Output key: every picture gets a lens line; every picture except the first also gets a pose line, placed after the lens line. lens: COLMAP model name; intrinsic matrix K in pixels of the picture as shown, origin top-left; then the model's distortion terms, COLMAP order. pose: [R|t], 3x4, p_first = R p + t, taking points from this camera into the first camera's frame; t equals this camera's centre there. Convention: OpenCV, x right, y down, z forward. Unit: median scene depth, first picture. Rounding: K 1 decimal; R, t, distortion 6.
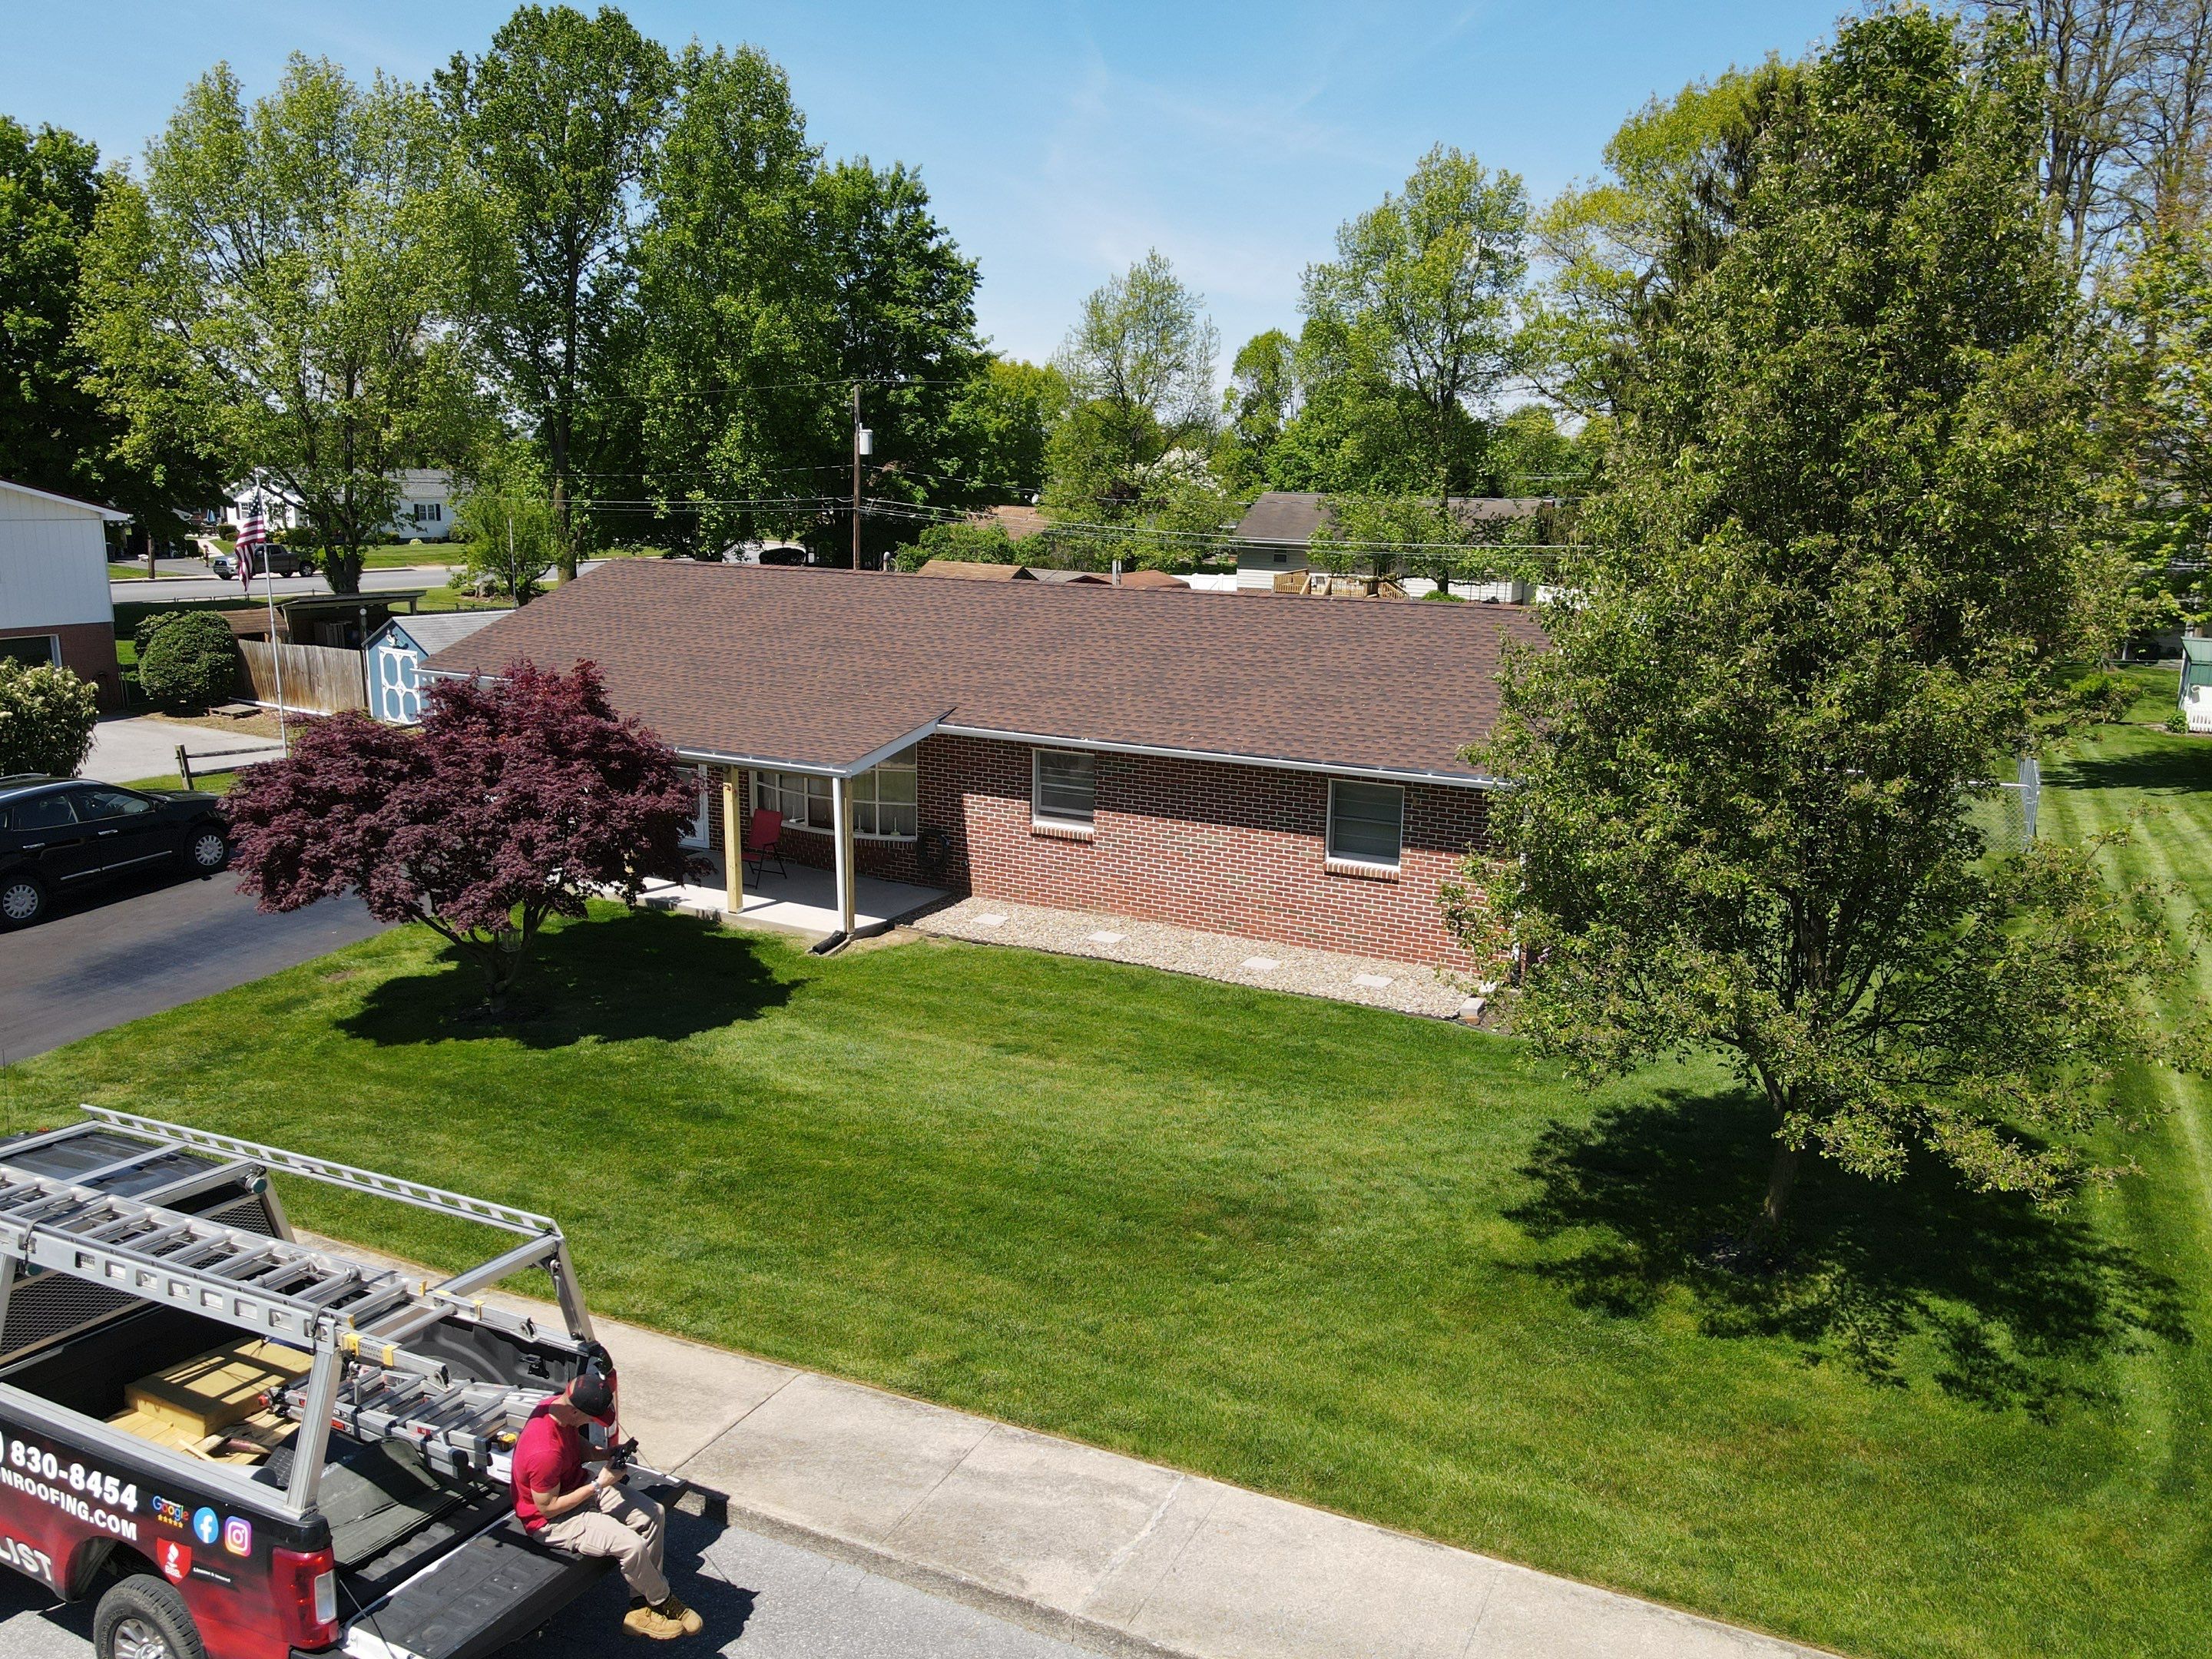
lens RADIAL K [[1618.6, 0, 1094.4], [0, 1618.6, 832.4], [0, 0, 1]] dist [0.009083, 0.011773]
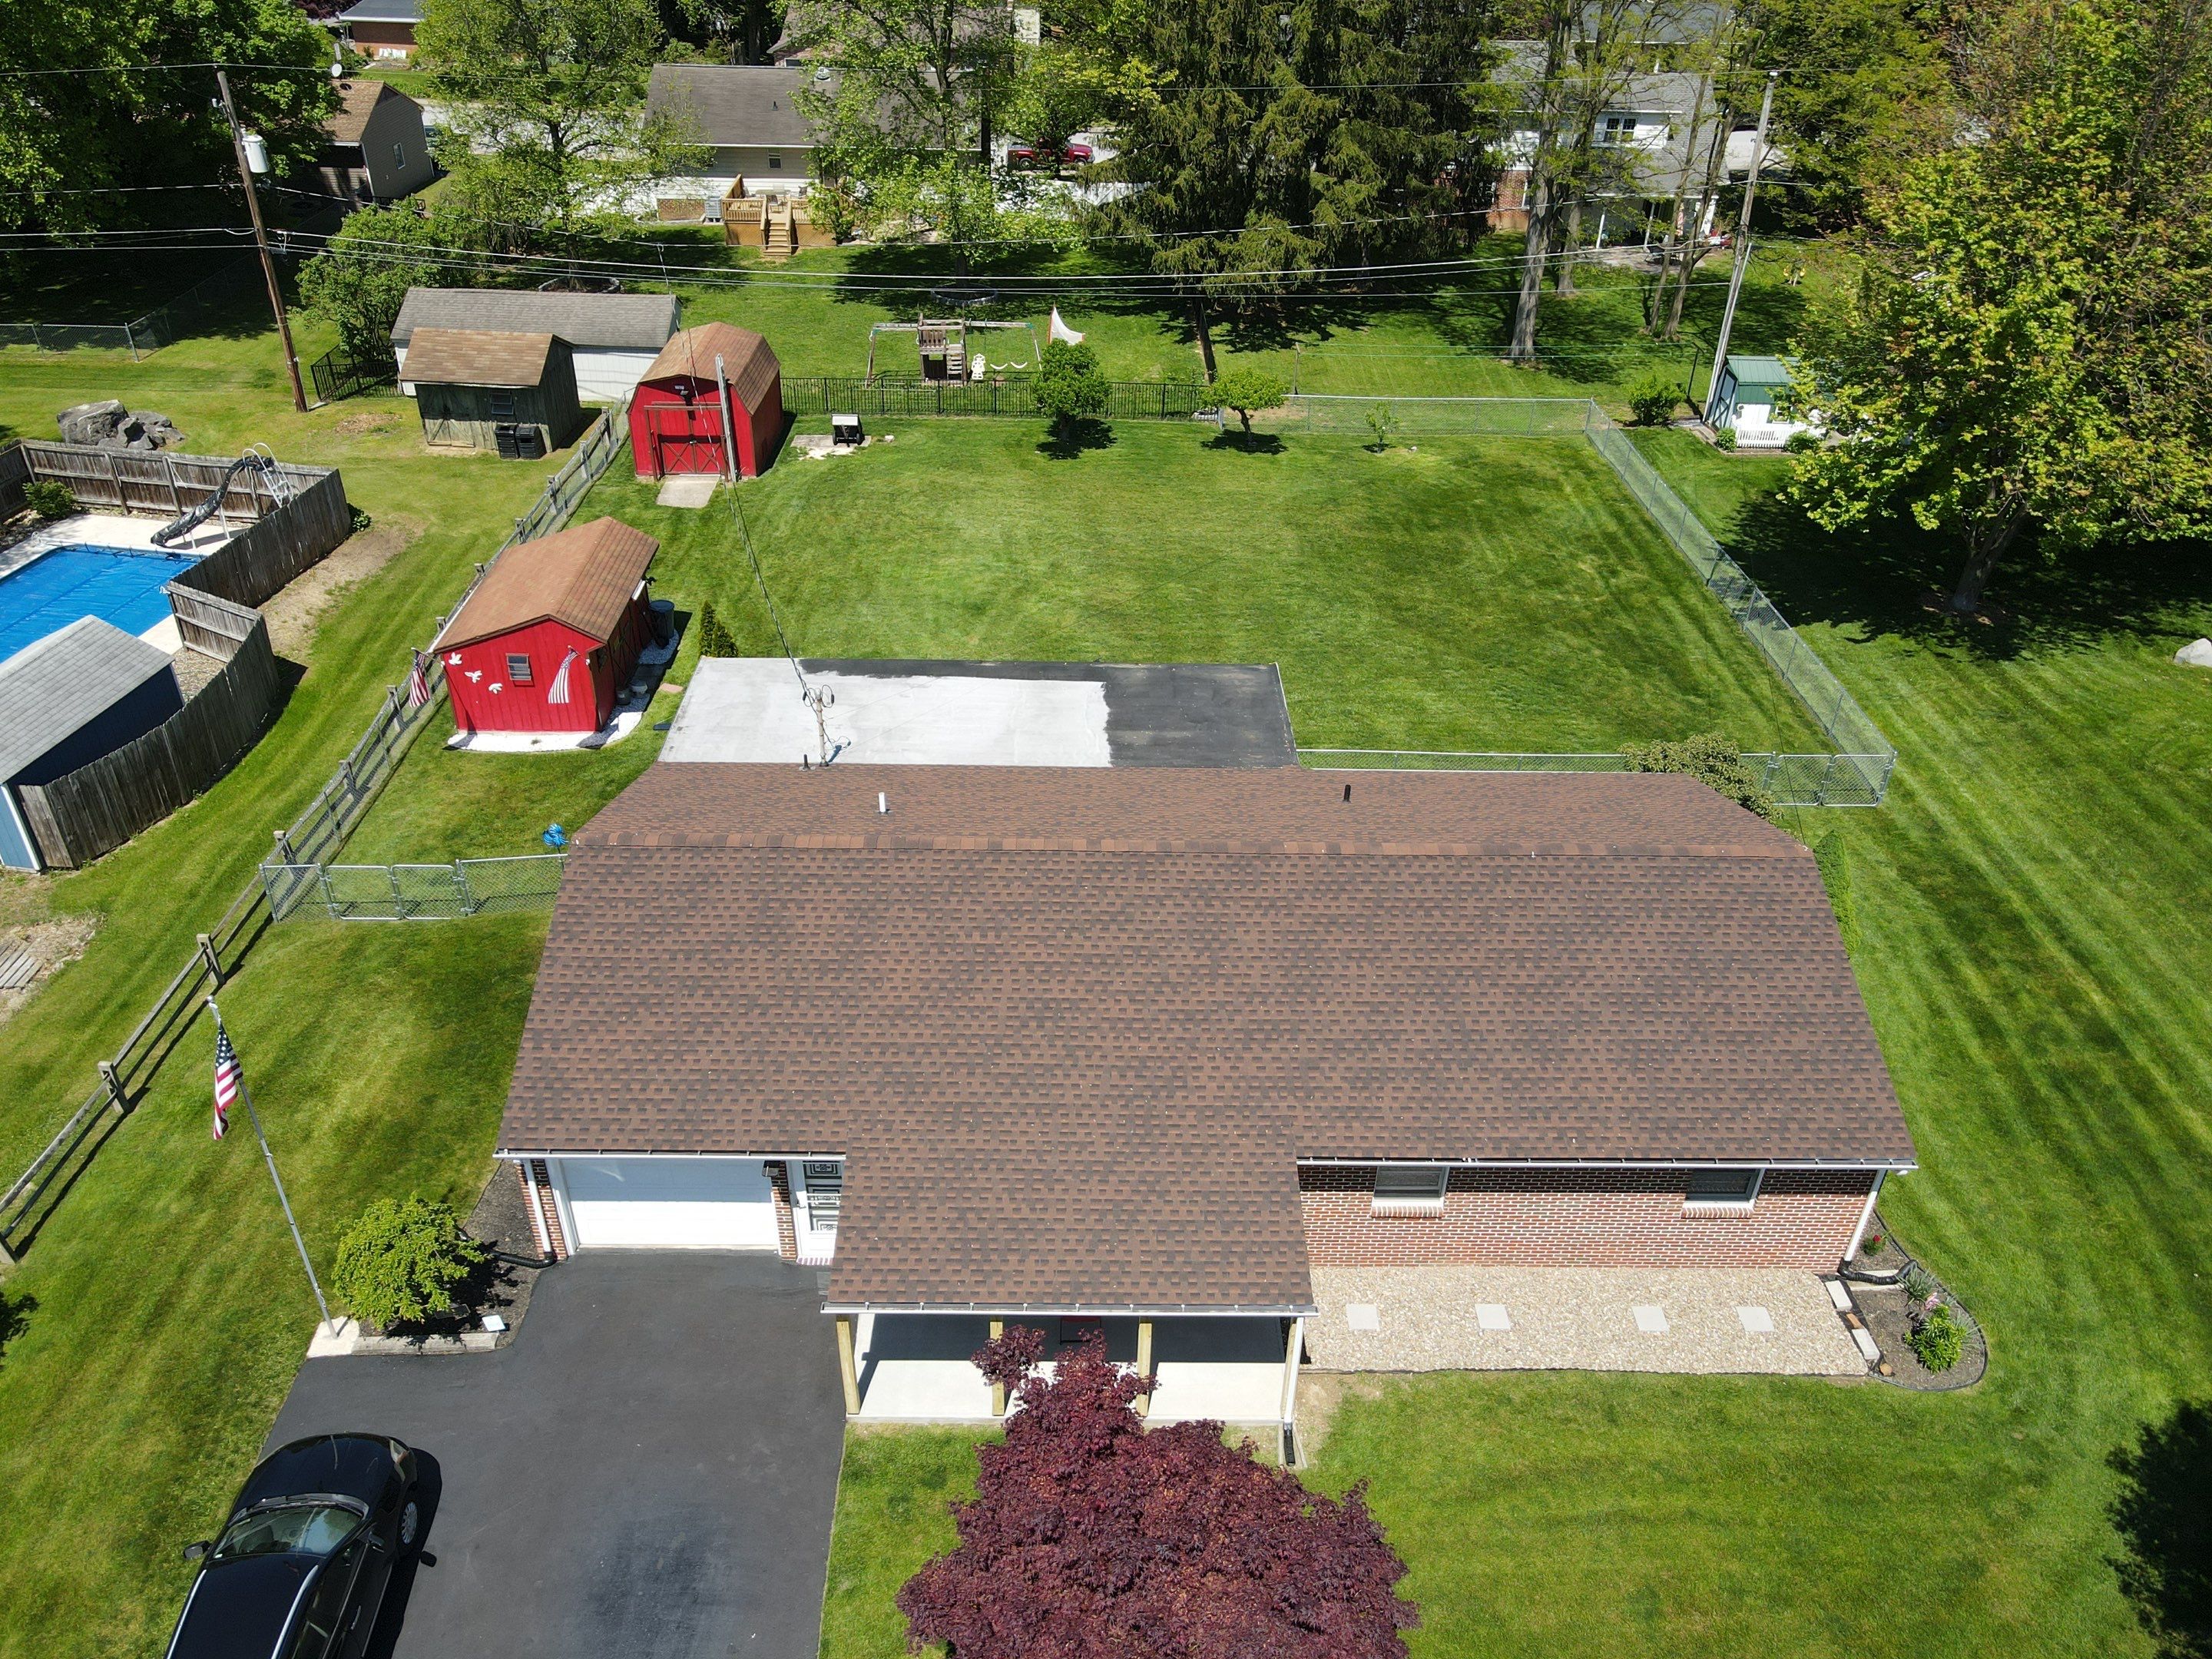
lens RADIAL K [[1618.6, 0, 1096.1], [0, 1618.6, 831.3], [0, 0, 1]] dist [0.009083, 0.011773]
pose [[0.884272, -0.258791, 0.388703, -0.161277], [0.099684, 0.917815, 0.384290, -0.192987], [-0.456209, -0.301069, 0.837395, 0.101113]]
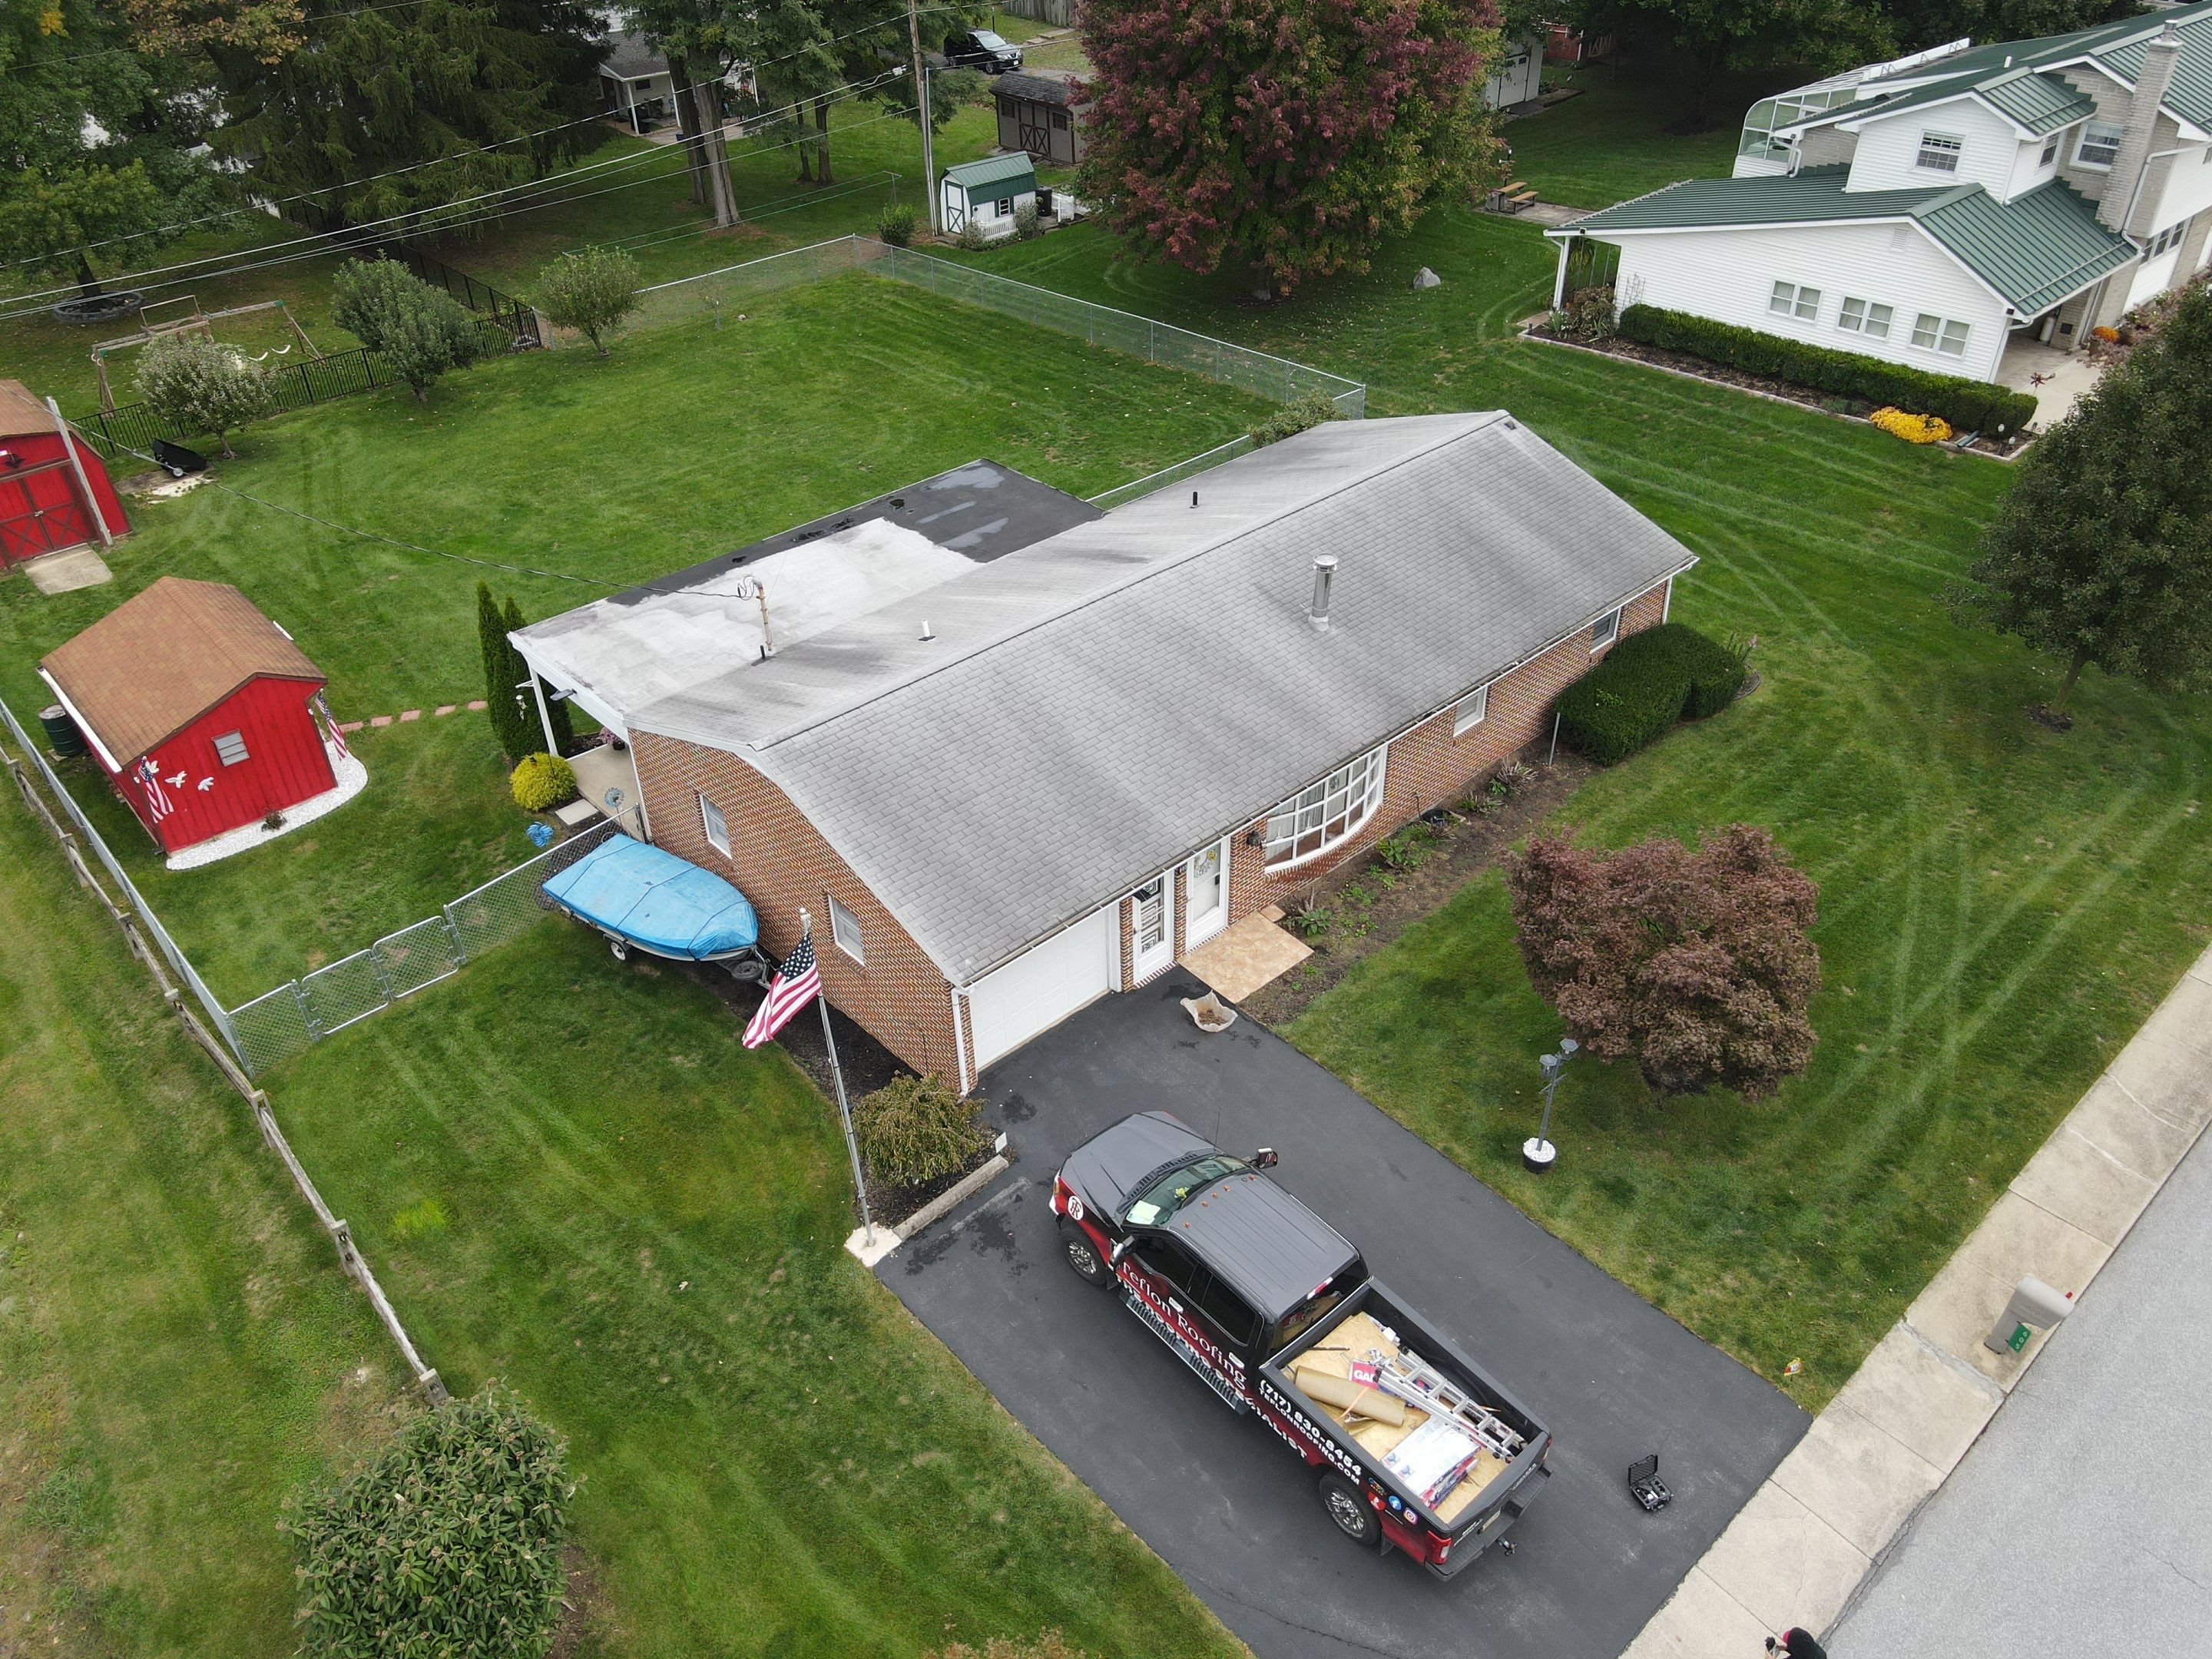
lens RADIAL K [[1618.6, 0, 1094.0], [0, 1618.6, 825.7], [0, 0, 1]] dist [0.009083, 0.011773]
pose [[0.351859, -0.569617, 0.742786, -0.361954], [0.234718, 0.821868, 0.519076, -0.218539], [-0.906147, -0.008296, 0.422881, 0.224237]]
